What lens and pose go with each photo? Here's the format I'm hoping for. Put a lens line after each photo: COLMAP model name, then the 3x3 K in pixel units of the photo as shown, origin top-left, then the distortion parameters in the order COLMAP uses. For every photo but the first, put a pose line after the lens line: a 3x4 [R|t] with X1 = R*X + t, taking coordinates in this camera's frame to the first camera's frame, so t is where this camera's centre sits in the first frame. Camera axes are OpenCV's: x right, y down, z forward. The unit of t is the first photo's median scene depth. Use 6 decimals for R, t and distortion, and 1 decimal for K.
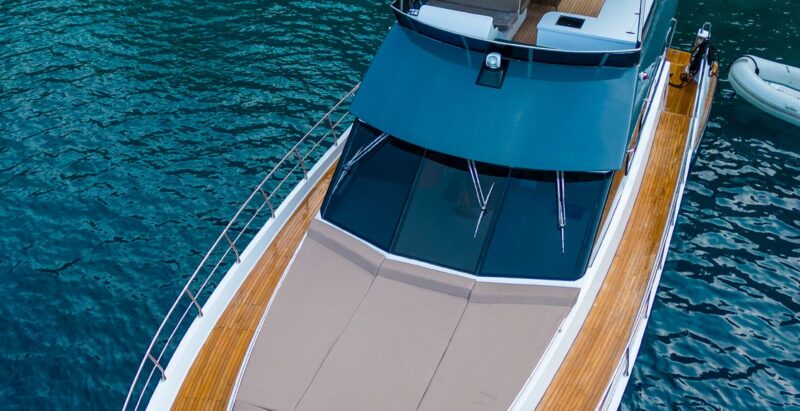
lens RADIAL K [[859.7, 0, 400.0], [0, 859.7, 205.5], [0, 0, 1]] dist [0.004741, -0.002926]
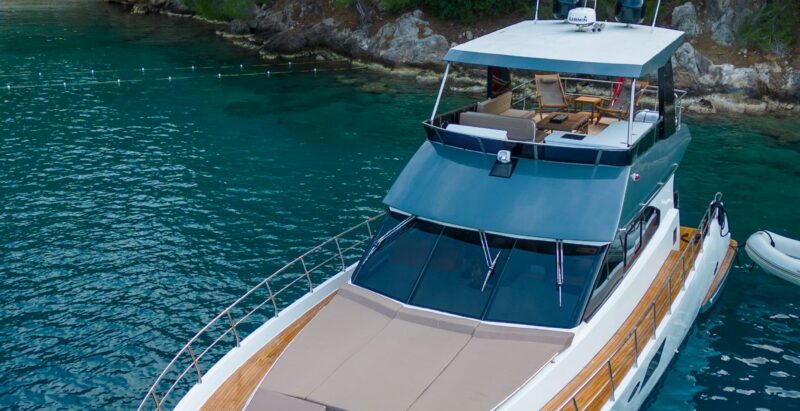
lens RADIAL K [[859.7, 0, 400.0], [0, 859.7, 205.5], [0, 0, 1]] dist [0.004741, -0.002926]
pose [[0.995431, 0.031292, -0.090211, 0.074885], [-0.059283, 0.943167, -0.326989, 0.295438], [0.074852, 0.330843, 0.940712, -0.110317]]
